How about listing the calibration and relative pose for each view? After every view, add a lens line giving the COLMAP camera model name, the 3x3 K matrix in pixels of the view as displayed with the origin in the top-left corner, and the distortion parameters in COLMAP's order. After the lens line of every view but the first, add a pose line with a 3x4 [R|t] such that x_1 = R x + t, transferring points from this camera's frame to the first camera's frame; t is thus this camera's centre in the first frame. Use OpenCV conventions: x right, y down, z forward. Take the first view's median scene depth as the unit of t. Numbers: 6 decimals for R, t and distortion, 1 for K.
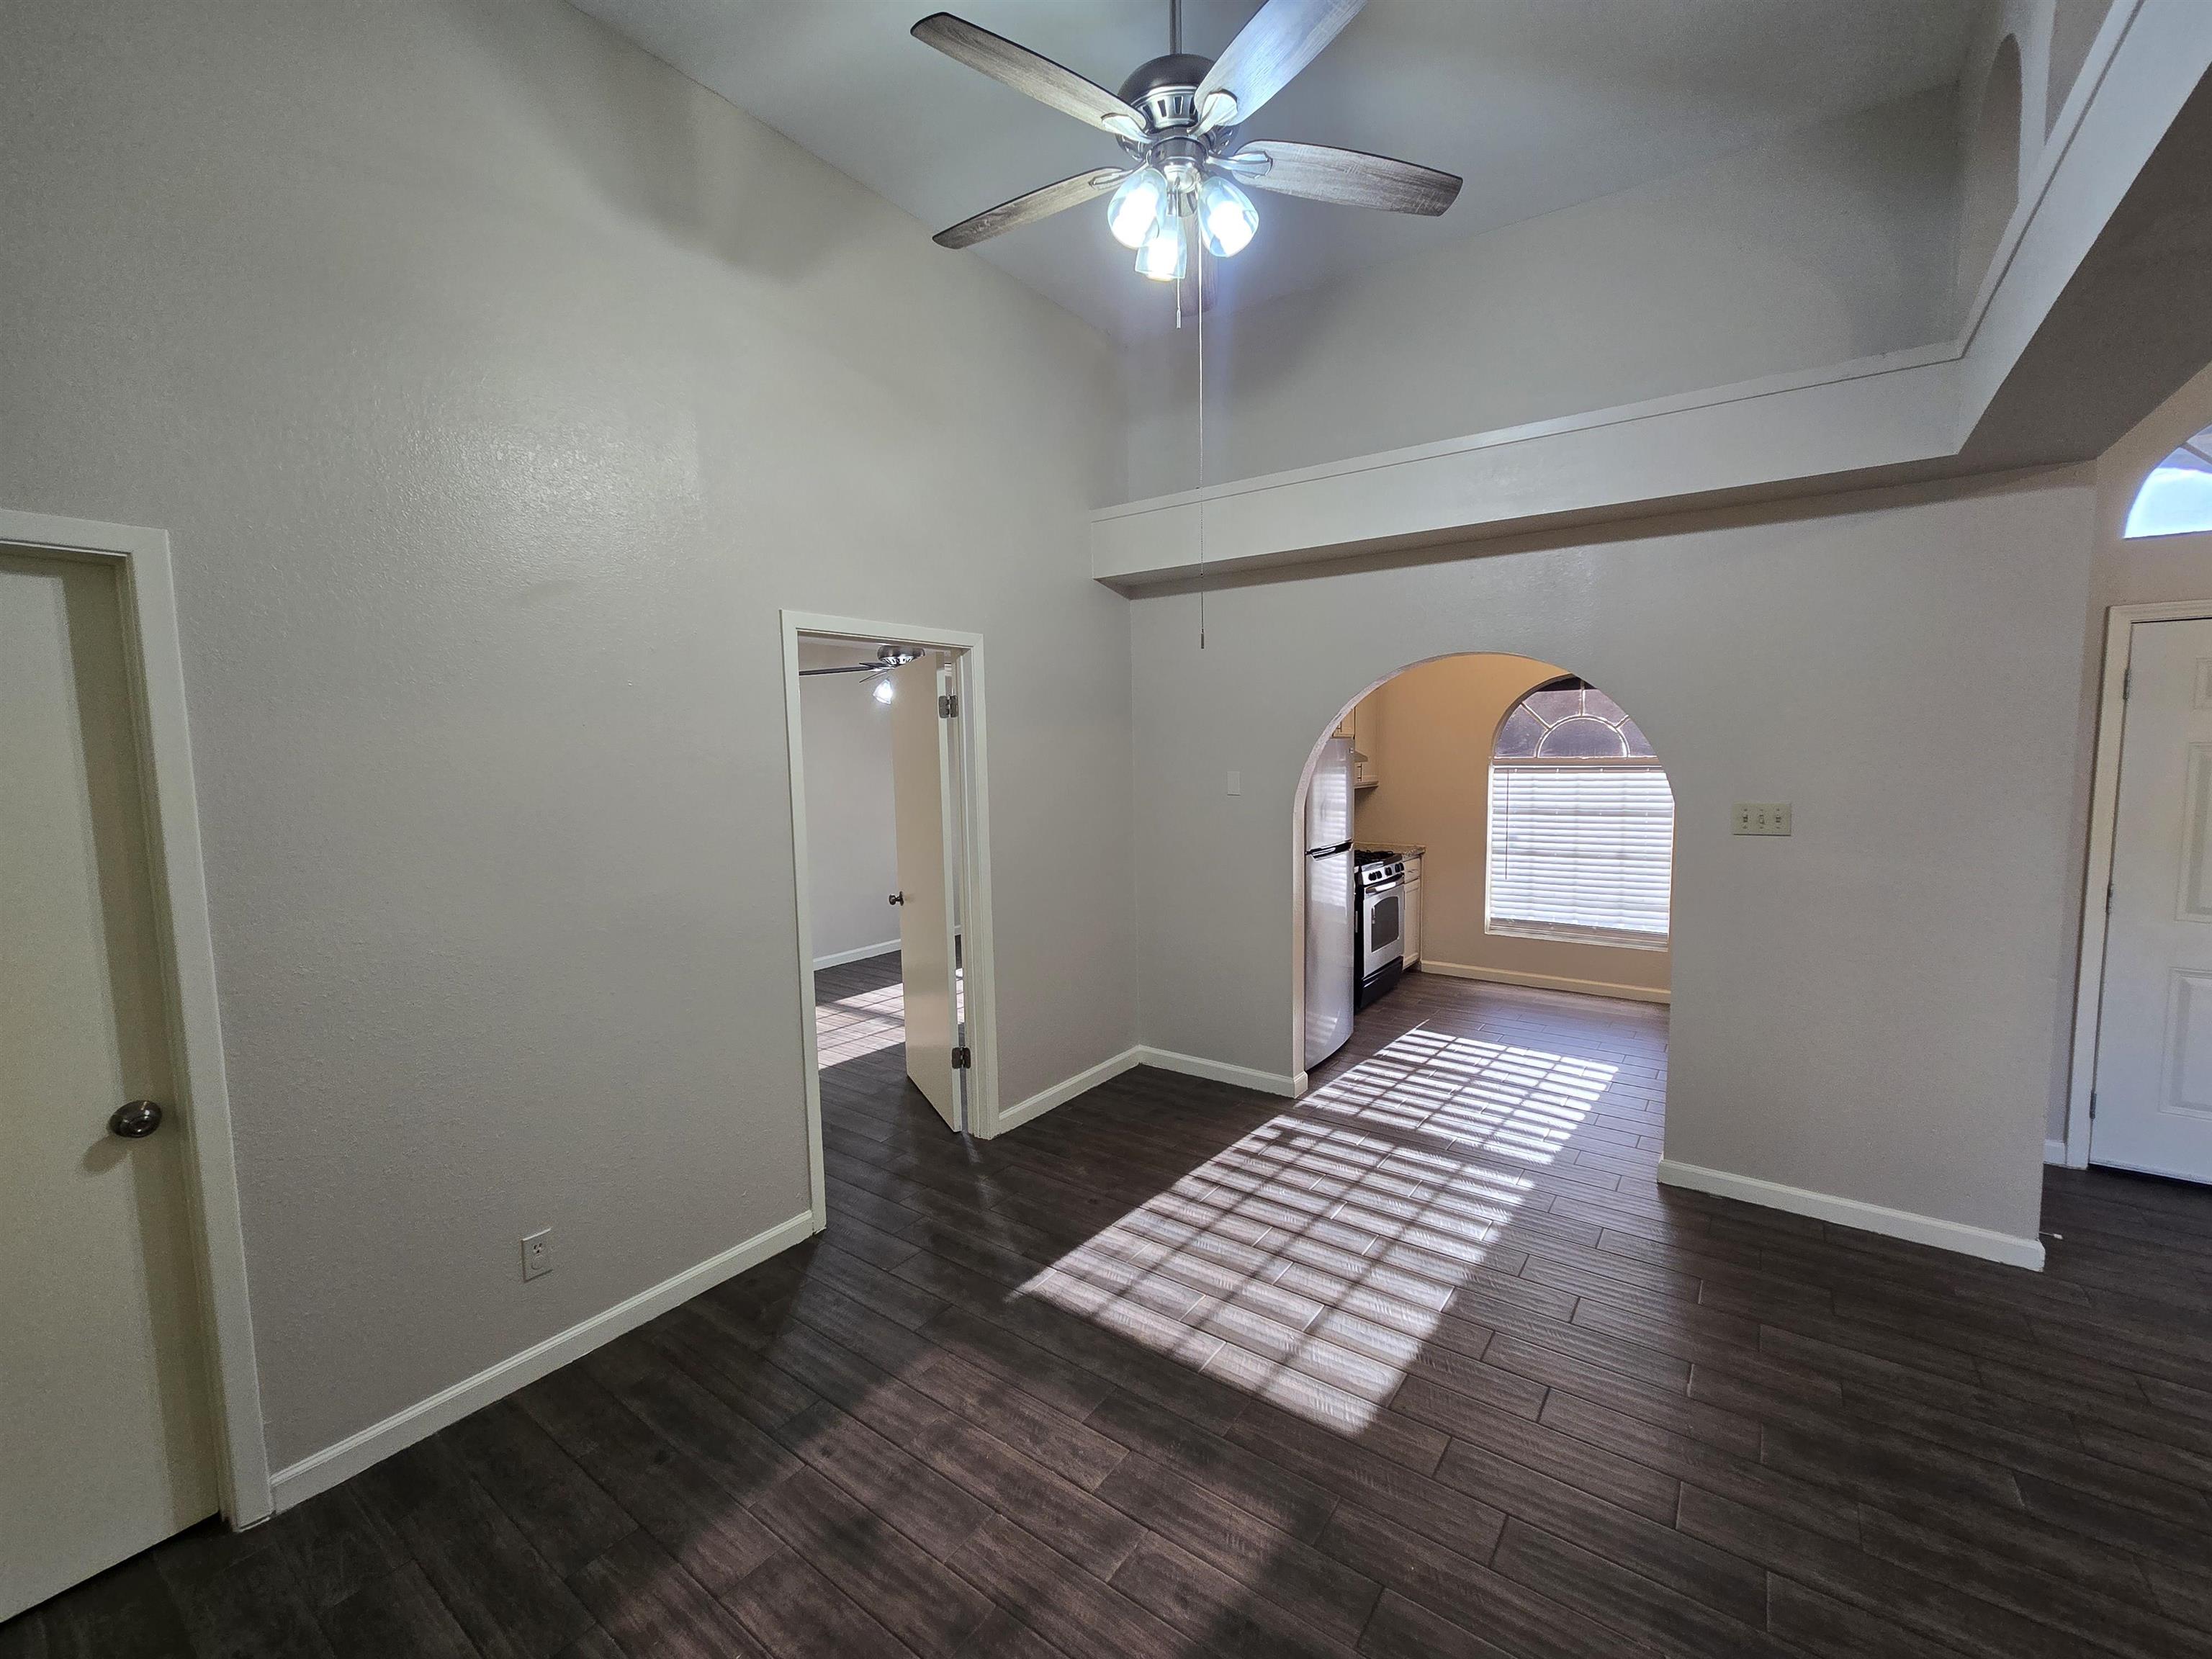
lens RADIAL K [[941.1, 0, 1118.3], [0, 941.1, 840.0], [0, 0, 1]] dist [-0.000937, 0.000418]
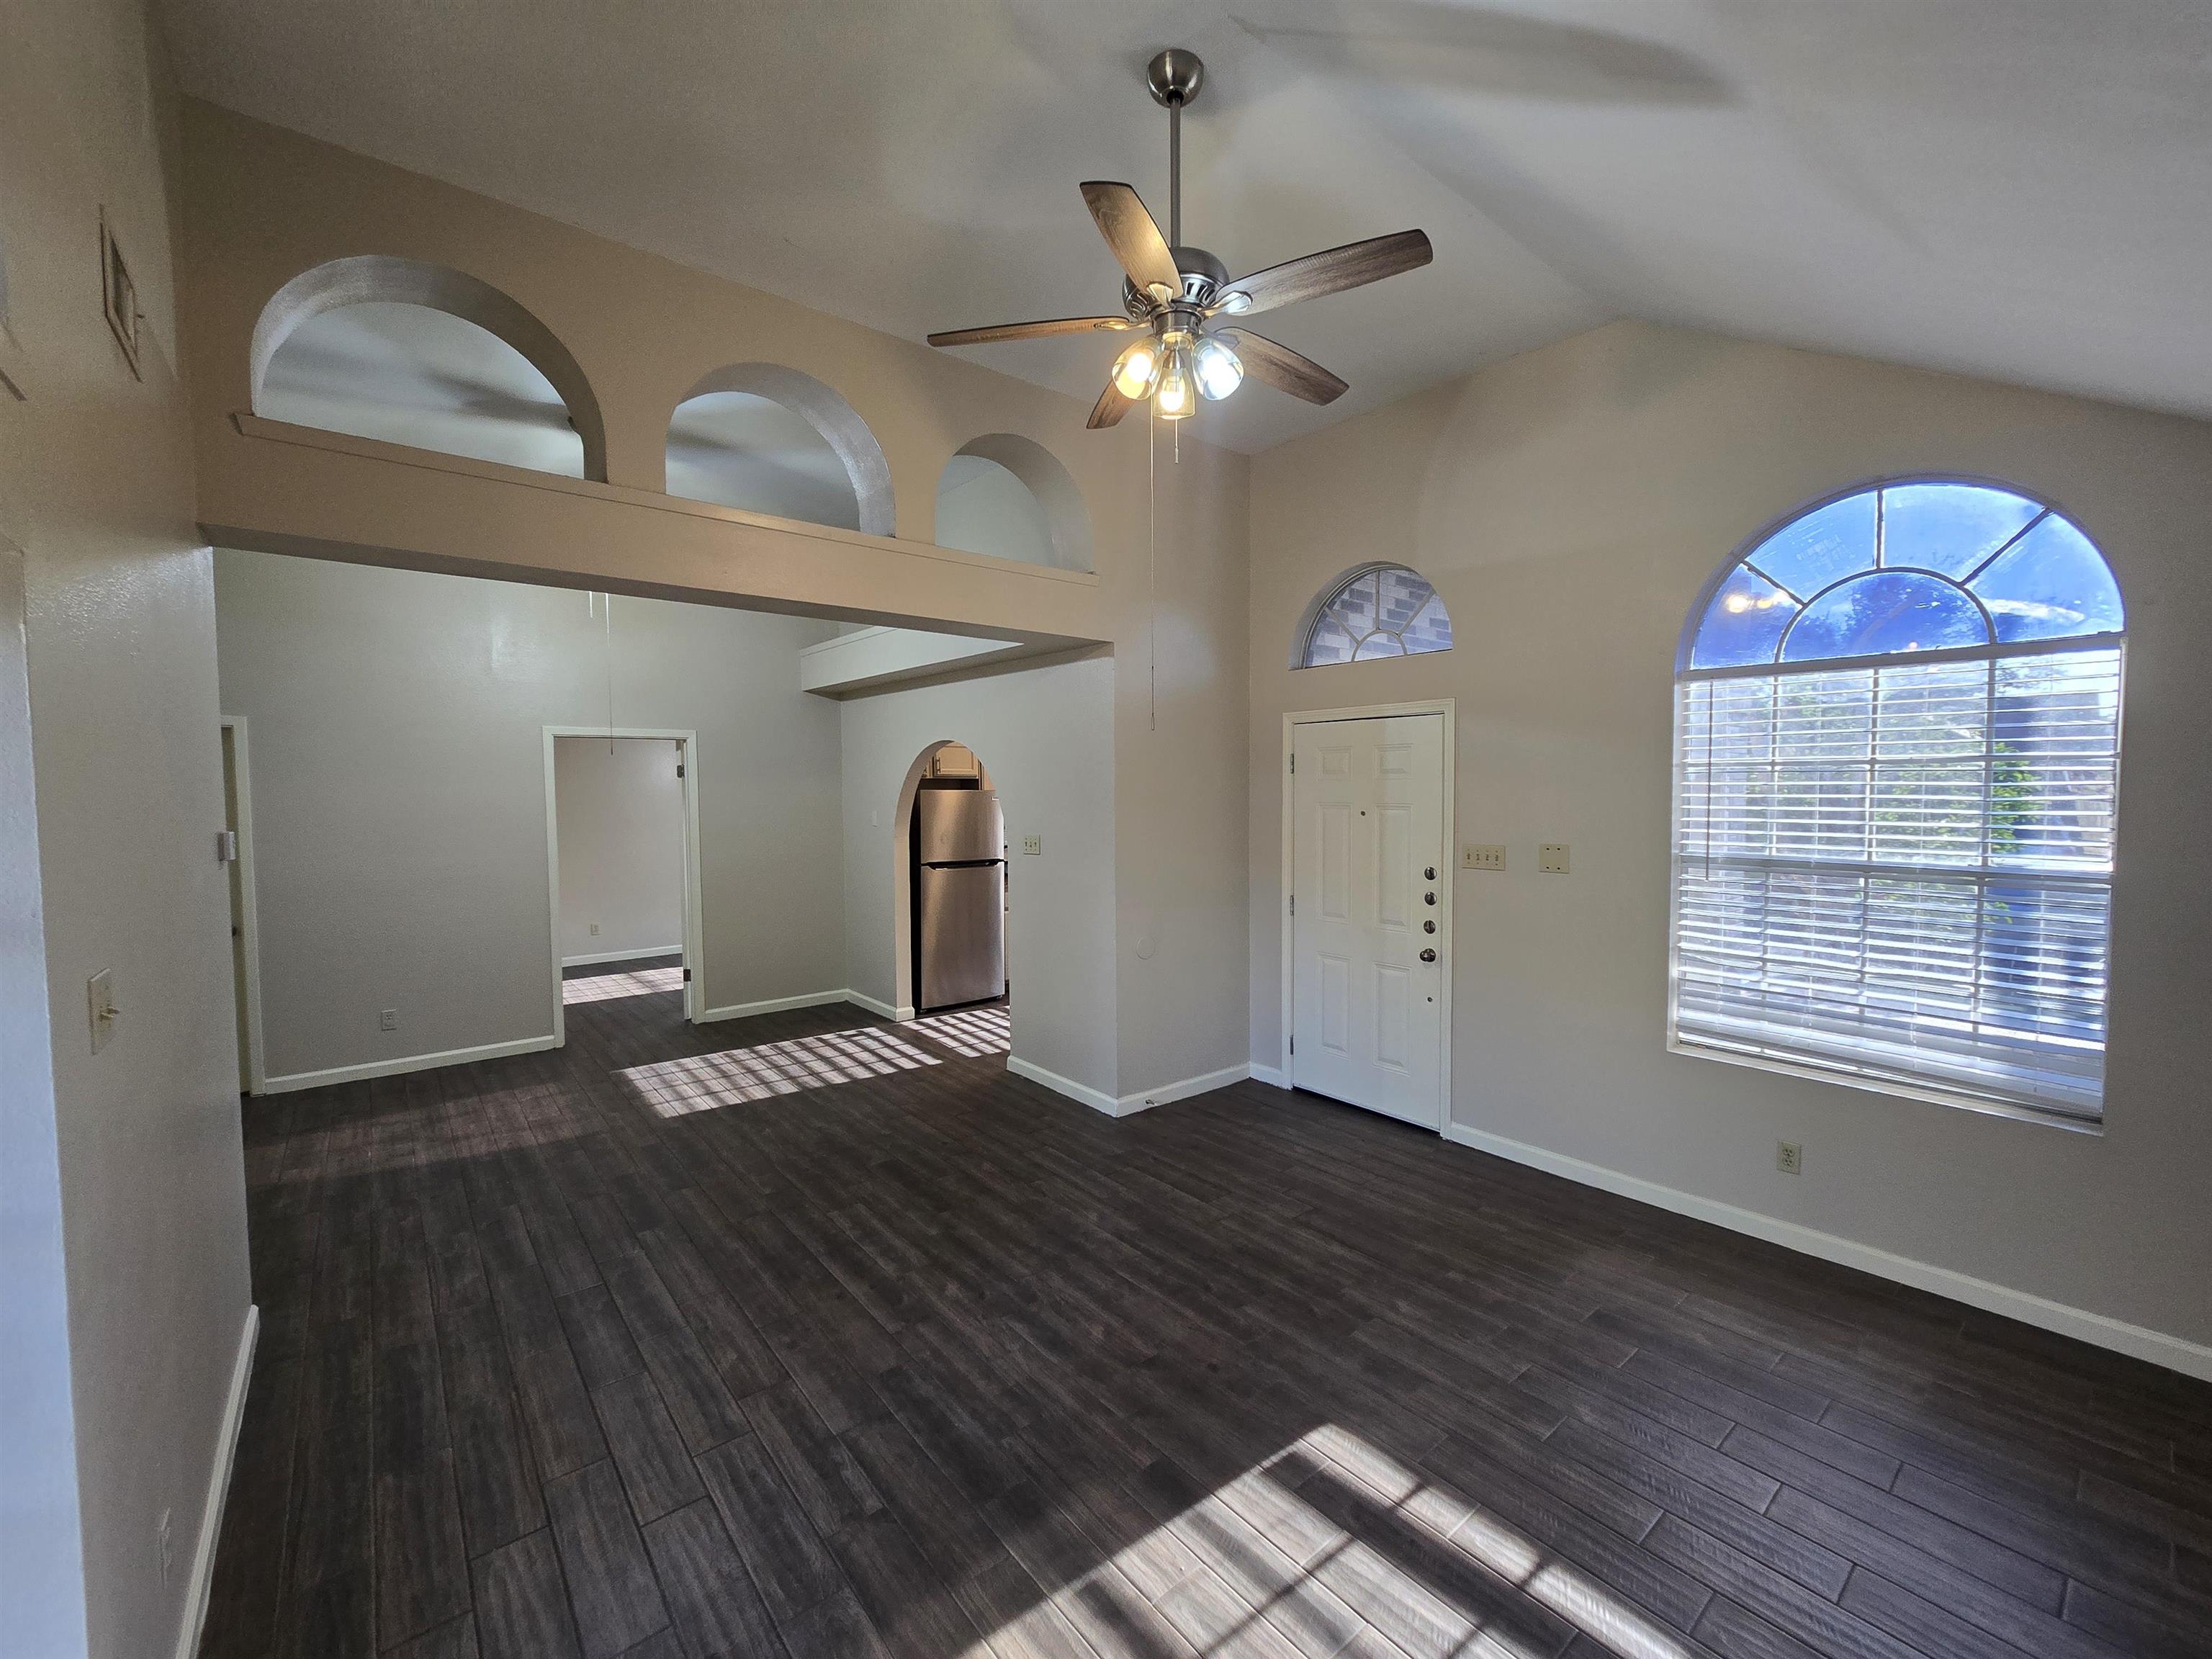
lens RADIAL K [[905.1, 0, 1117.8], [0, 905.1, 827.9], [0, 0, 1]] dist [0.001503, 0.000467]
pose [[0.968196, 0.026911, -0.248740, 1.066063], [-0.041835, 0.997615, -0.054907, 0.024512], [0.246669, 0.063567, 0.967013, -0.465894]]
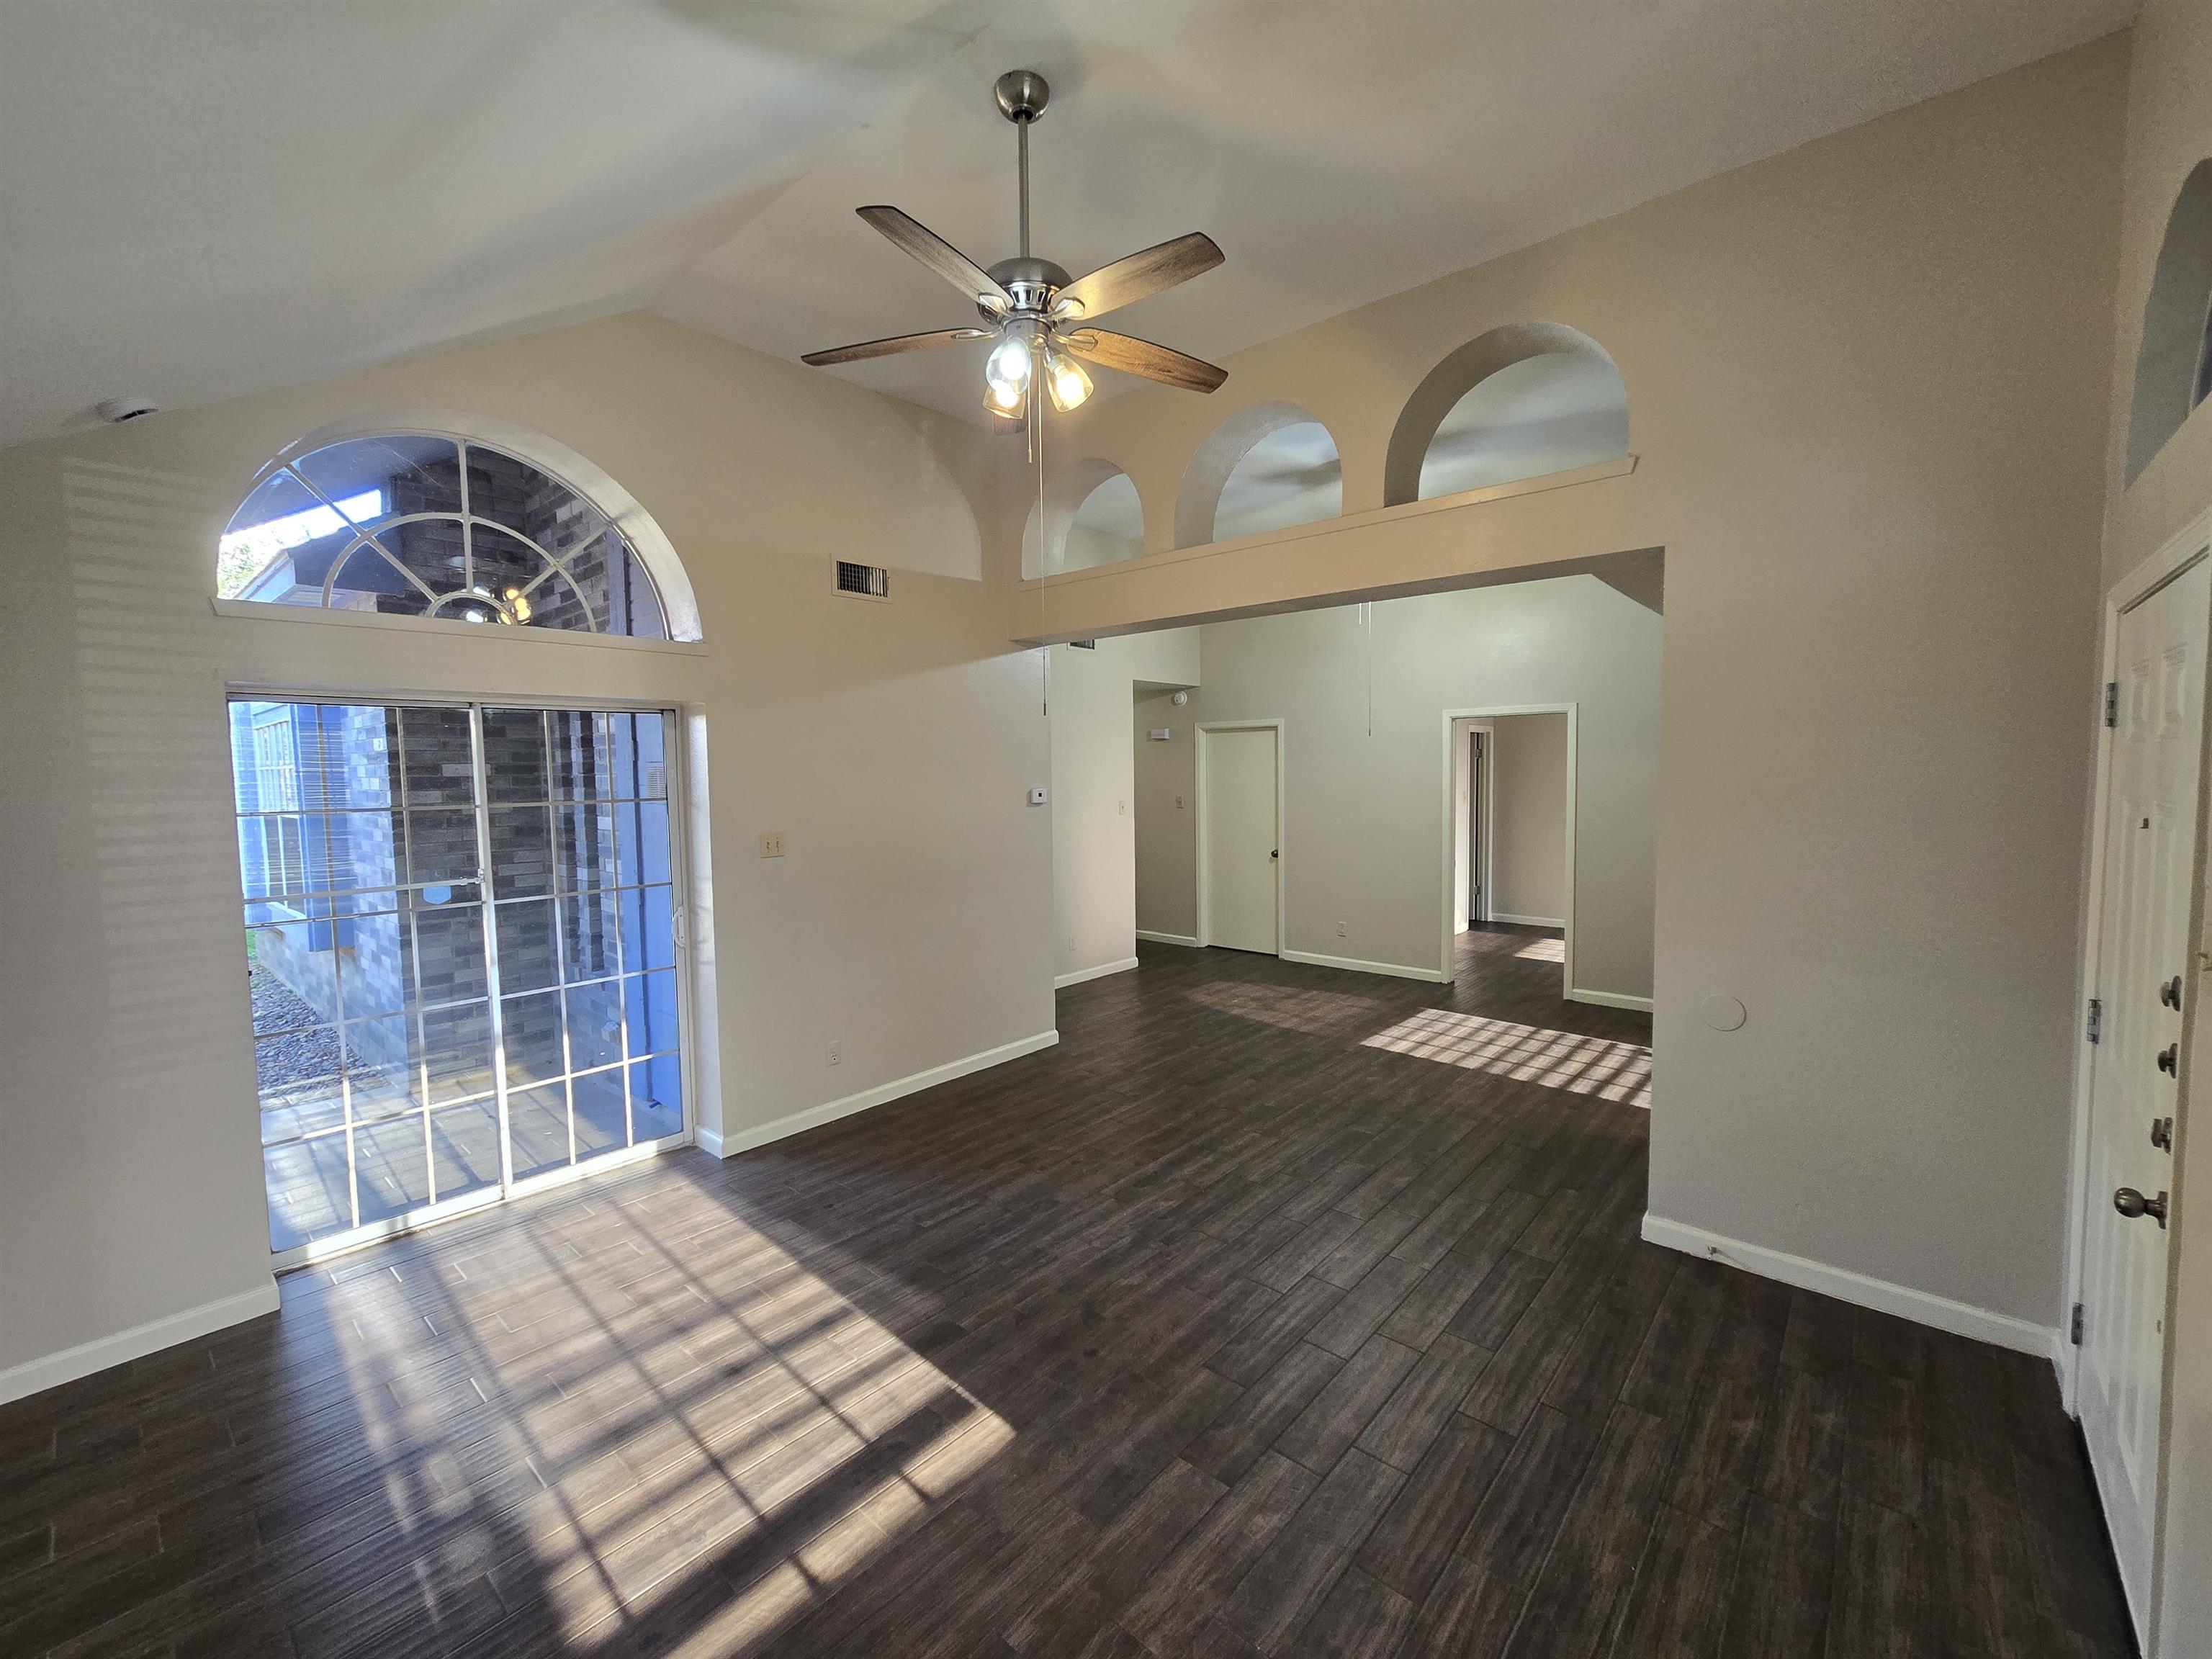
lens RADIAL K [[905.1, 0, 1116.9], [0, 905.1, 826.7], [0, 0, 1]] dist [0.001503, 0.000467]
pose [[-0.080633, 0.085196, -0.993096, 1.638321], [-0.095954, 0.991049, 0.092812, -0.071224], [0.992115, 0.102775, -0.071736, 0.290308]]
